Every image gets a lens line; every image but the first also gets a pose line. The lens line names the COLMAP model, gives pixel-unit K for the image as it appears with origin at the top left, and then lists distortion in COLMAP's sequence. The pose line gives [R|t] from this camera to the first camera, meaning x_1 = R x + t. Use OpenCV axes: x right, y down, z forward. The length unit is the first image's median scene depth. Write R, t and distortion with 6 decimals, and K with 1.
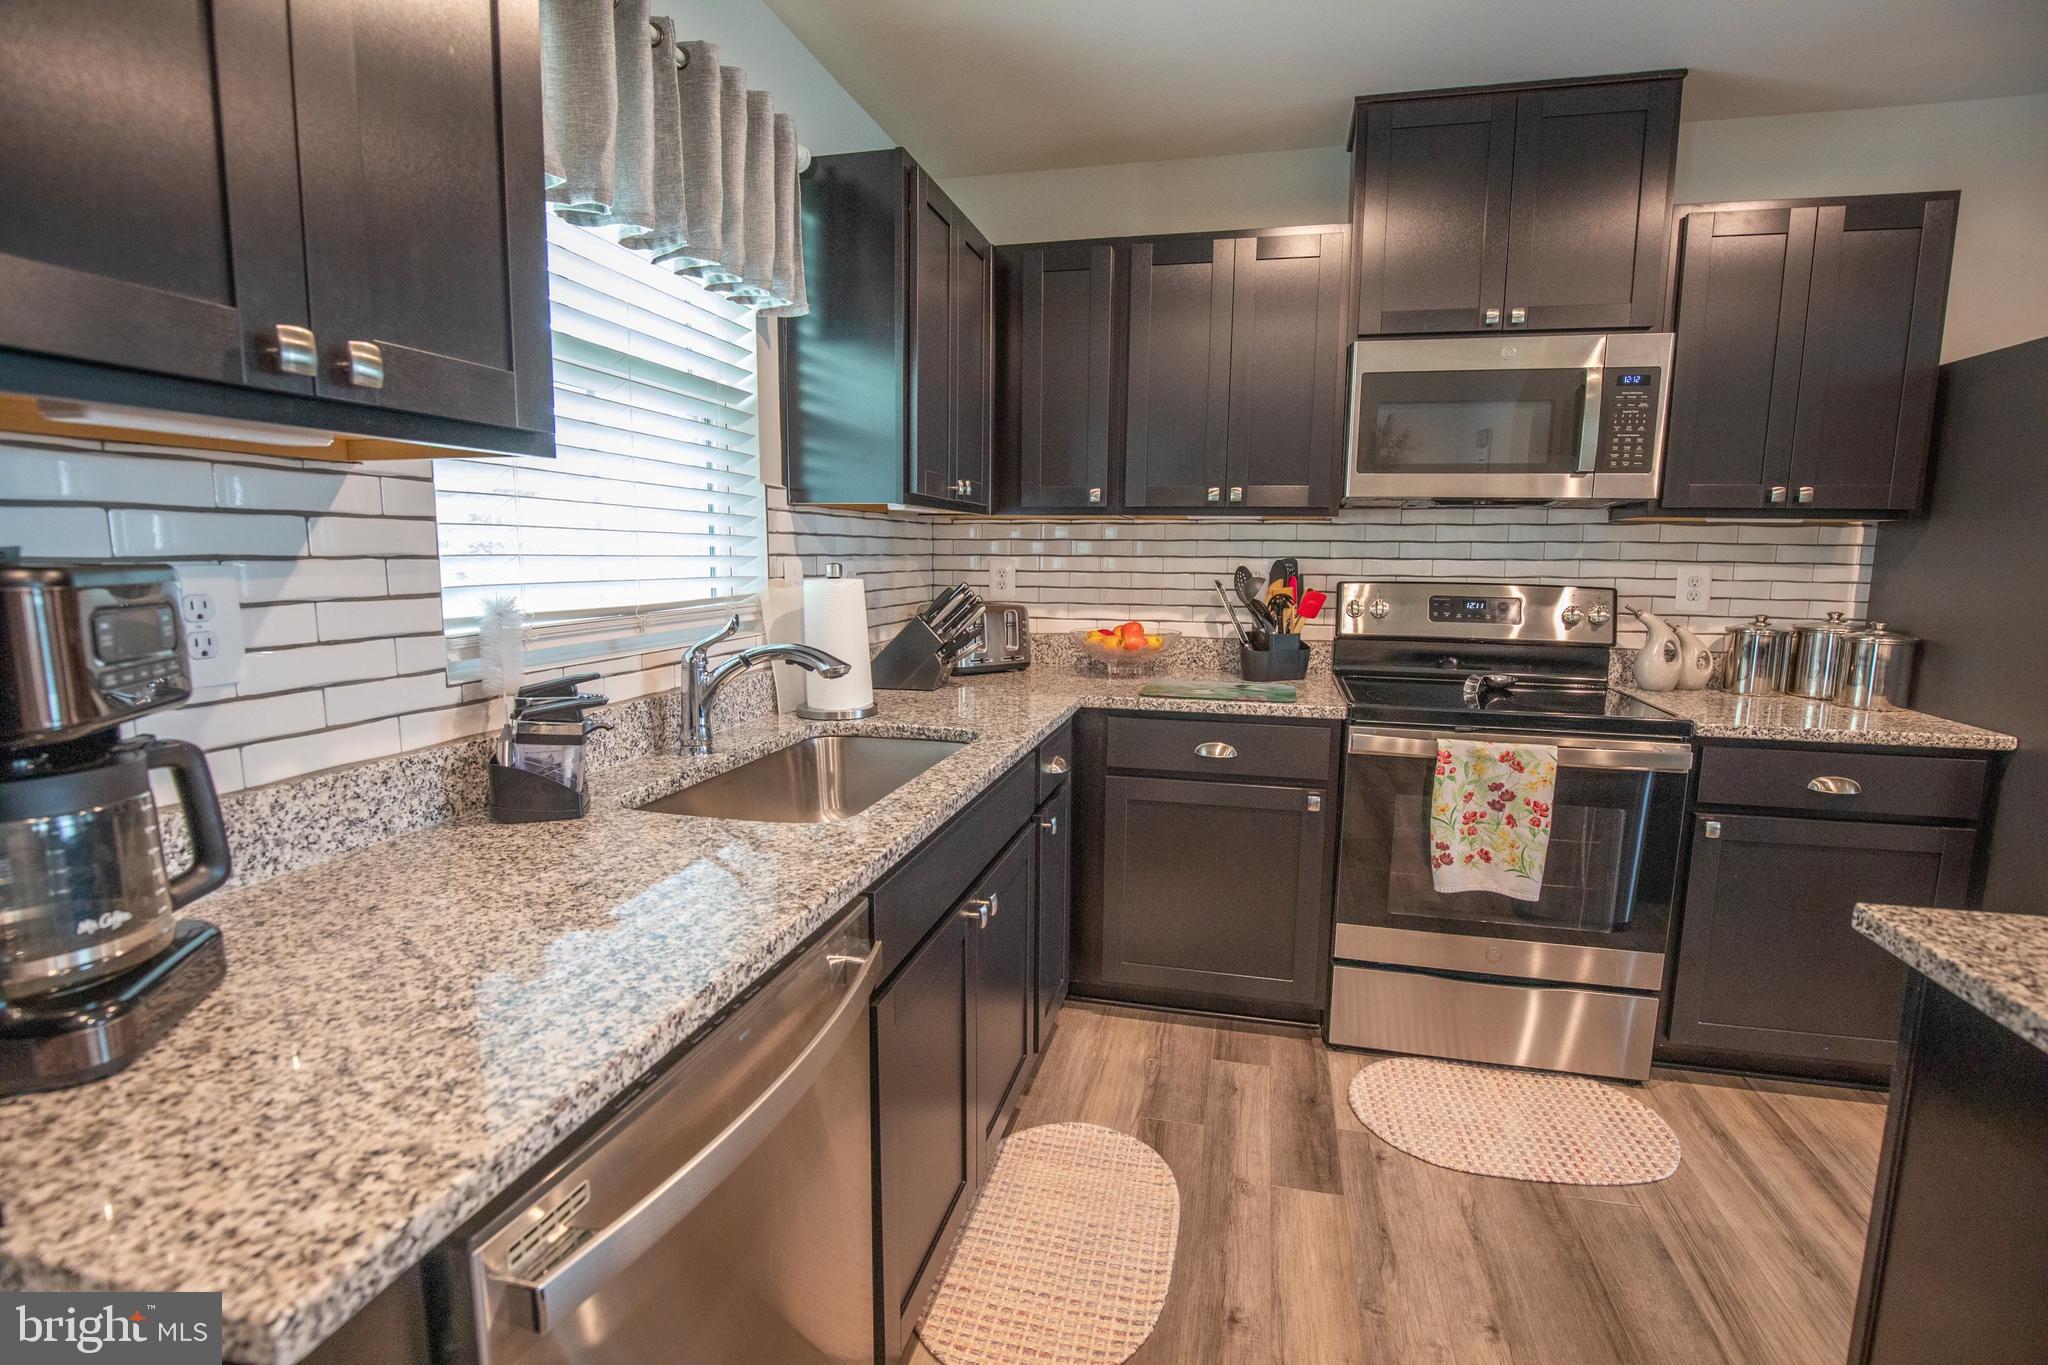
lens RADIAL K [[939.2, 0, 1033.7], [0, 939.2, 684.9], [0, 0, 1]] dist [-0.025902, 0.001142]
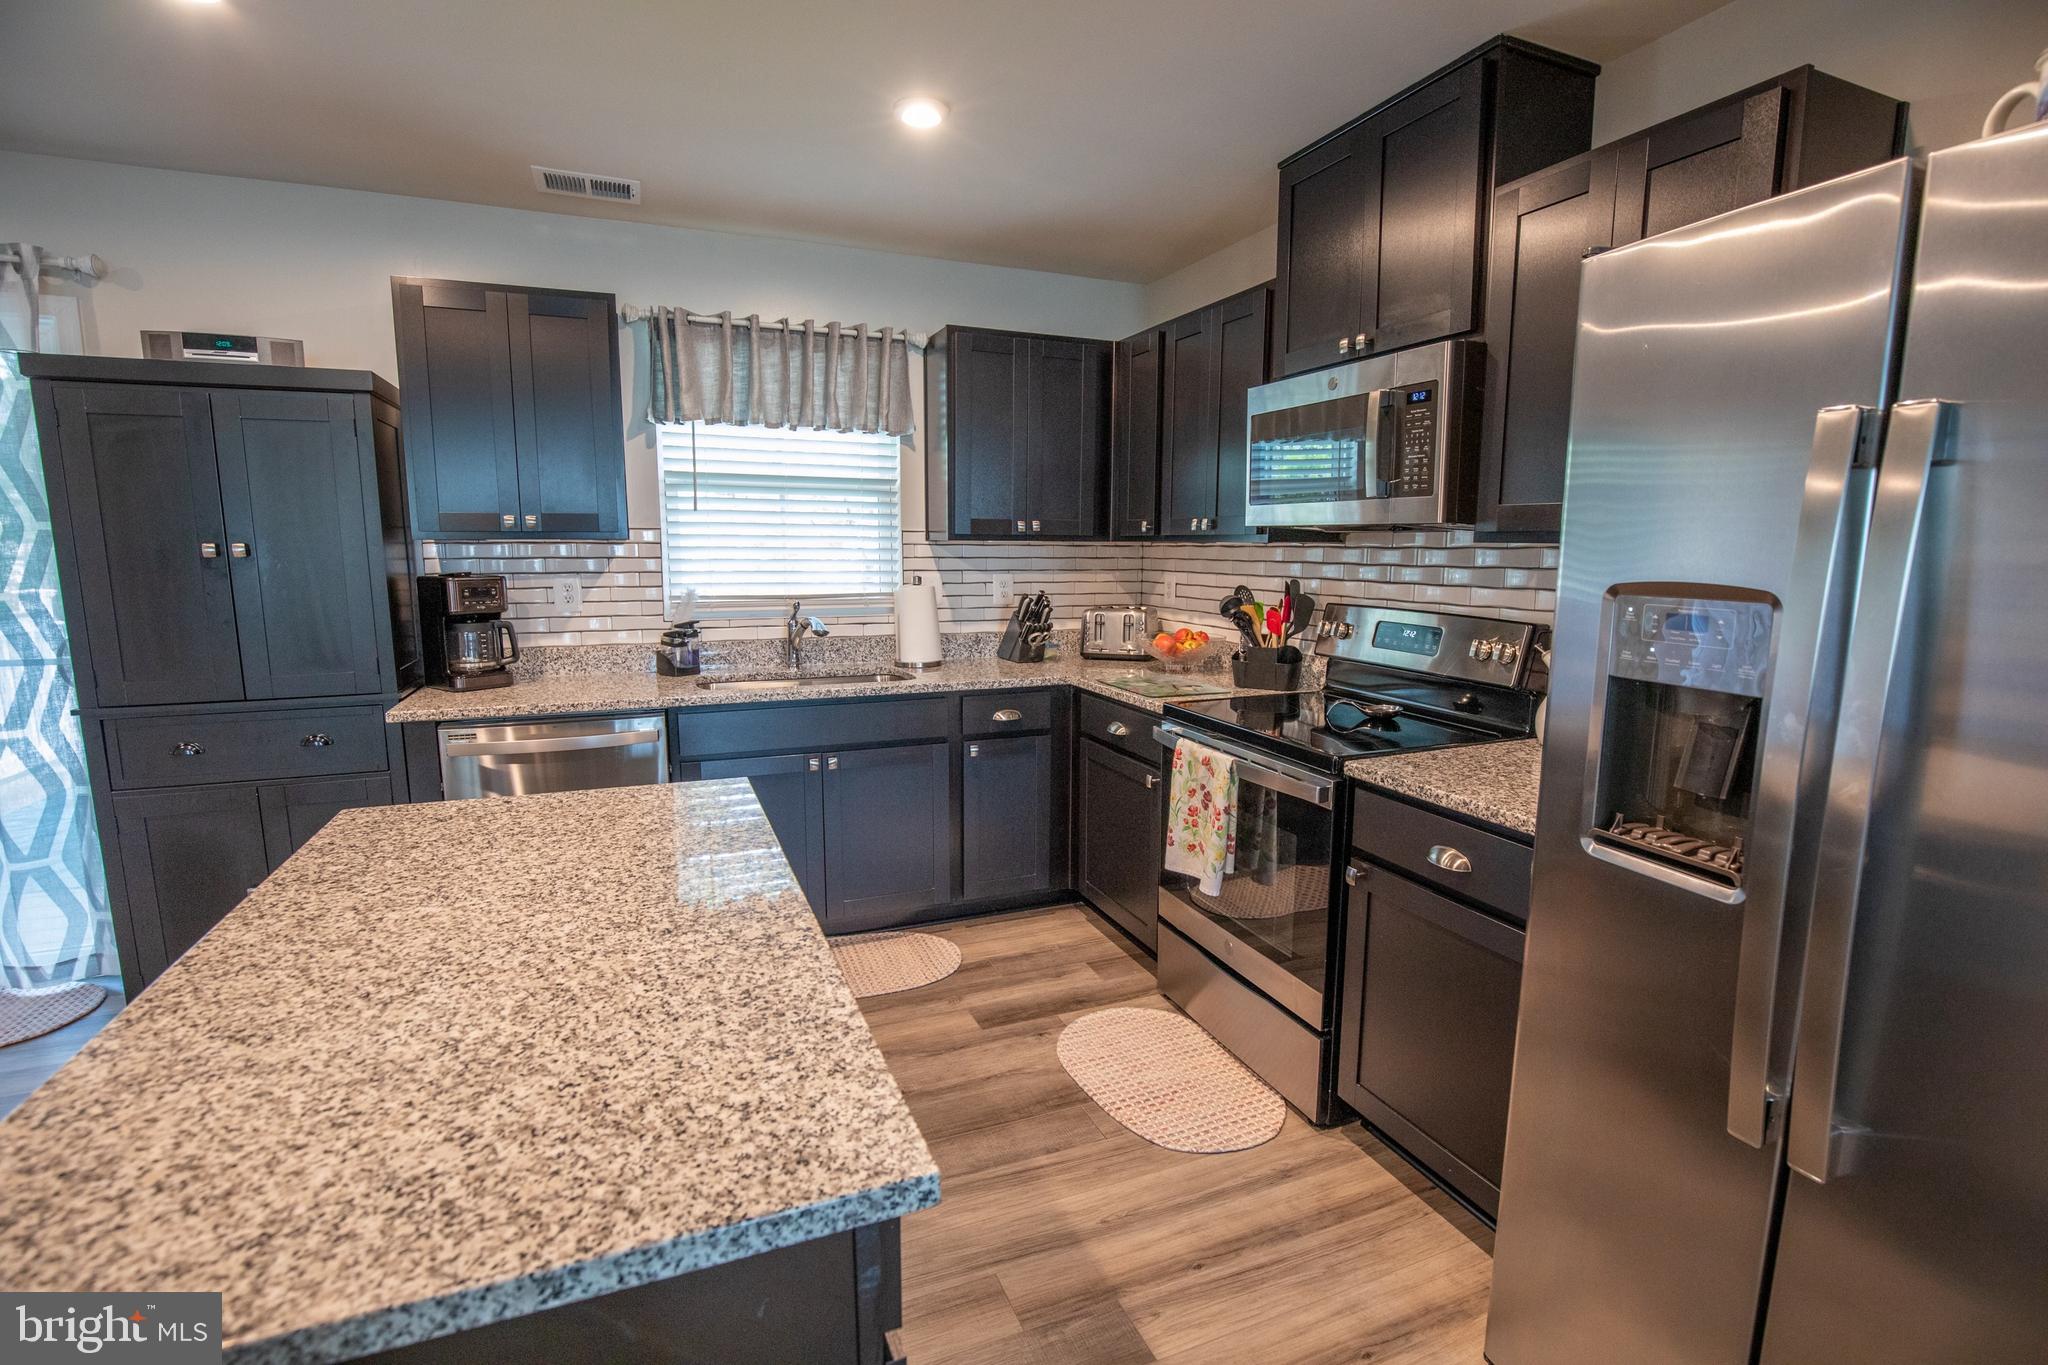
lens RADIAL K [[939.2, 0, 1037.6], [0, 939.2, 687.7], [0, 0, 1]] dist [-0.025902, 0.001142]
pose [[0.592314, 0.116497, -0.797240, 1.252913], [-0.113856, 0.991665, 0.060317, -0.054257], [0.797622, 0.055044, 0.600641, 0.153816]]
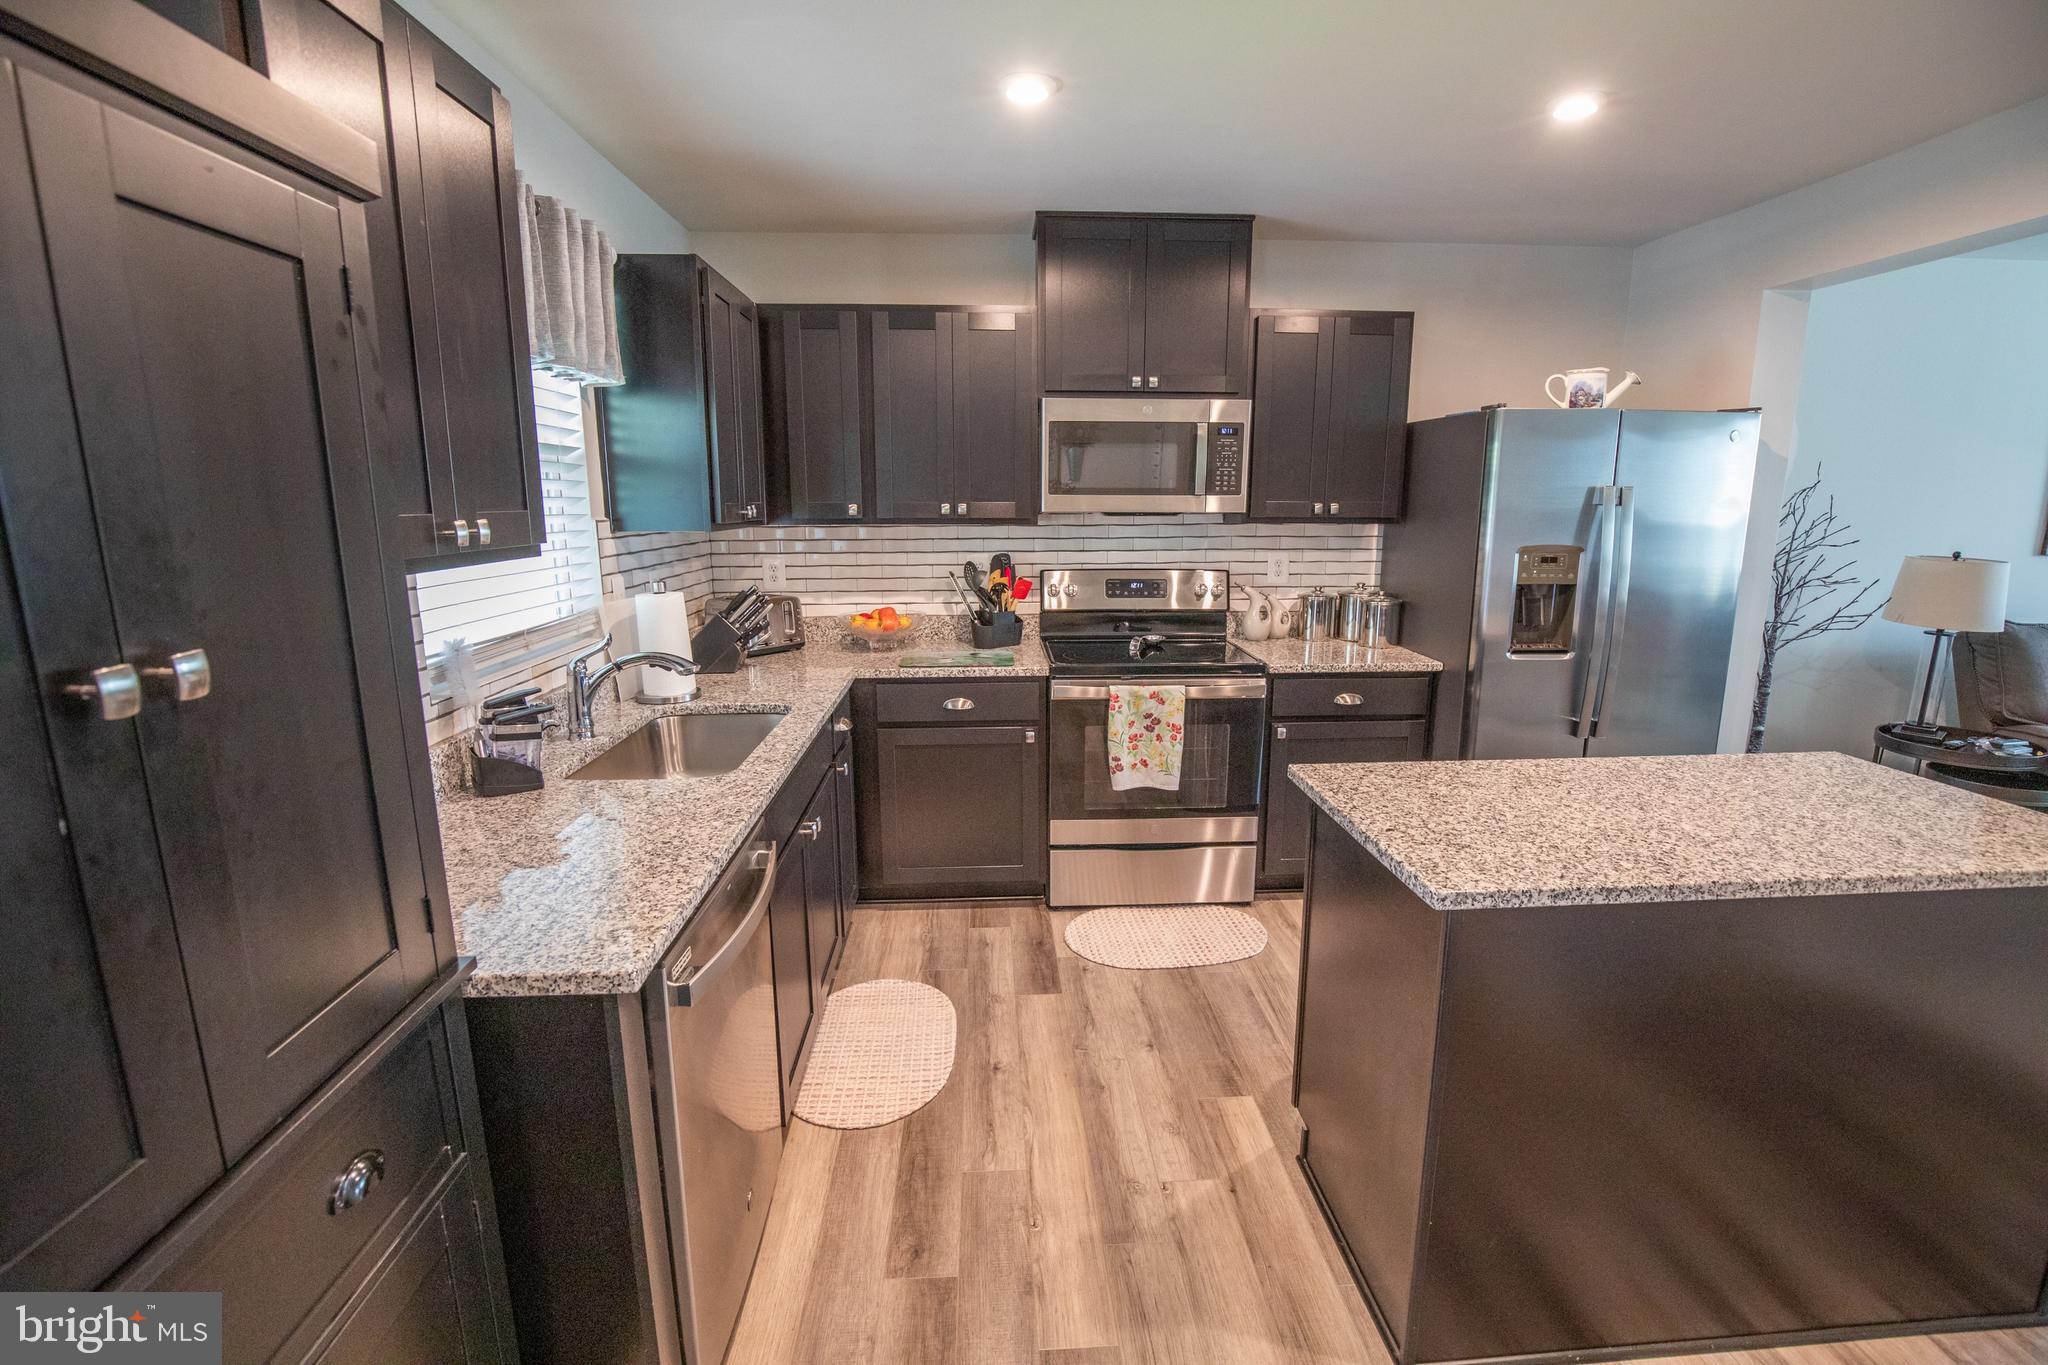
lens RADIAL K [[939.2, 0, 1039.7], [0, 939.2, 694.5], [0, 0, 1]] dist [-0.025902, 0.001142]
pose [[0.955624, -0.070074, 0.286134, -0.088682], [0.050750, 0.995935, 0.074412, -0.042684], [-0.290185, -0.056588, 0.955296, -0.359336]]
